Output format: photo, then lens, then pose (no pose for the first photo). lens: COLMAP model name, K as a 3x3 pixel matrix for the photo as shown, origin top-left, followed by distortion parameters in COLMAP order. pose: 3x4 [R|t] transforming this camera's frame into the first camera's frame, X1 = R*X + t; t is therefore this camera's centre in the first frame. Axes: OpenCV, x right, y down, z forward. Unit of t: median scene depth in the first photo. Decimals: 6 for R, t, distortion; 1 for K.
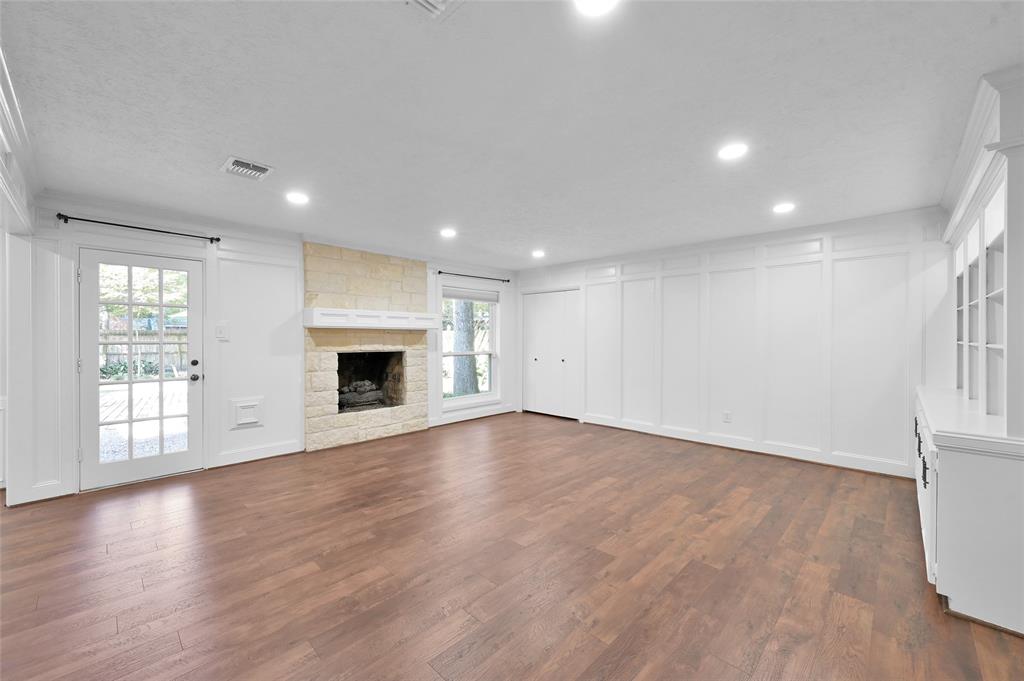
lens RADIAL K [[404.2, 0, 512.3], [0, 404.2, 335.5], [0, 0, 1]] dist [-0.001407, 0.000599]
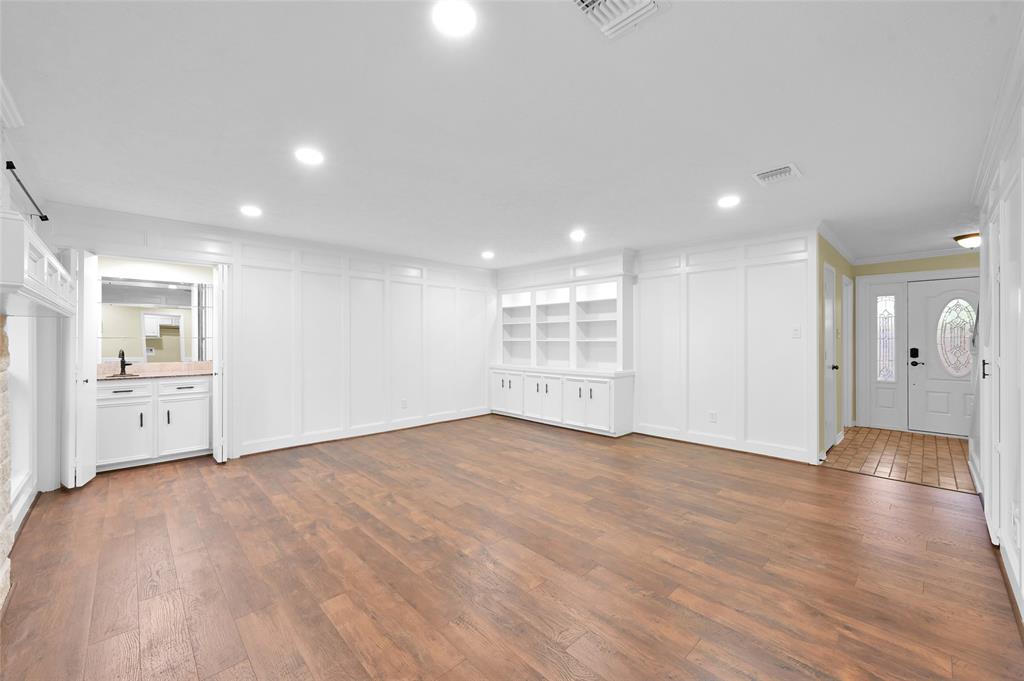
lens RADIAL K [[404.2, 0, 514.0], [0, 404.2, 338.7], [0, 0, 1]] dist [-0.001407, 0.000599]
pose [[0.036511, 0.000038, 0.999333, -0.784862], [-0.002701, 0.999996, 0.000060, 0.009692], [-0.999330, -0.002701, 0.036511, 0.750513]]
